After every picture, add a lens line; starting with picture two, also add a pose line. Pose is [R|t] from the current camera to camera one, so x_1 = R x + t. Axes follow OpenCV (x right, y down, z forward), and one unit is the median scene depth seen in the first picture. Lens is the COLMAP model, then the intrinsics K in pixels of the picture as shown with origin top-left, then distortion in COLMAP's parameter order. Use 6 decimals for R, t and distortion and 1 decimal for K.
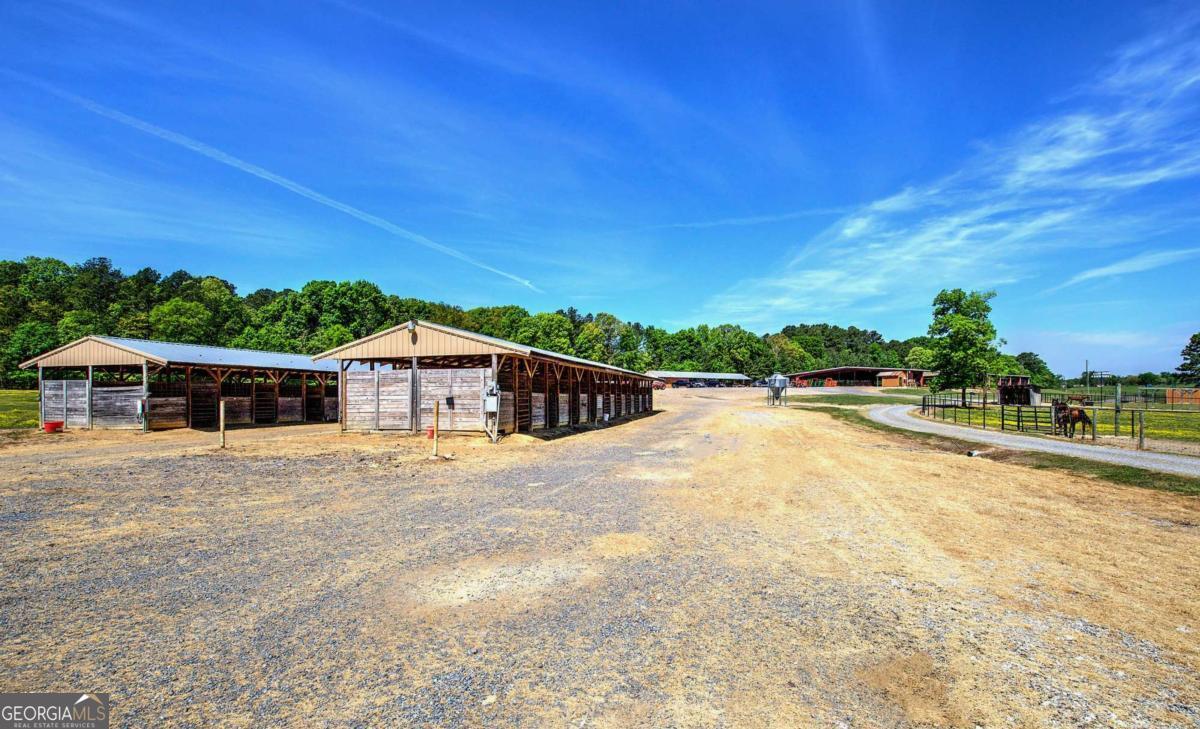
lens RADIAL K [[492.9, 0, 580.4], [0, 492.9, 393.7], [0, 0, 1]] dist [0.004401, -0.000409]
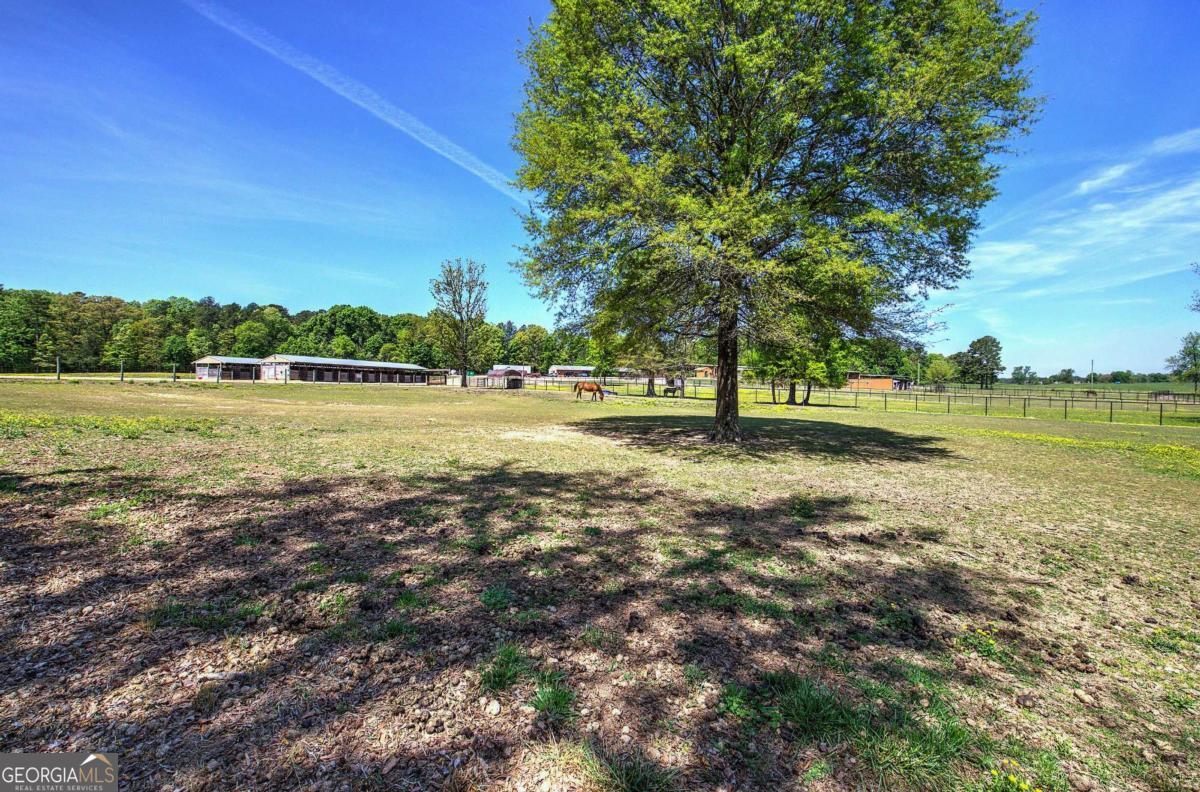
lens RADIAL K [[498.1, 0, 599.7], [0, 498.1, 391.6], [0, 0, 1]] dist [0.016871, 0.001514]
pose [[0.994241, 0.014576, -0.106171, 0.479107], [-0.013681, 0.999864, 0.009159, 0.016897], [0.106290, -0.007653, 0.994306, -0.501334]]
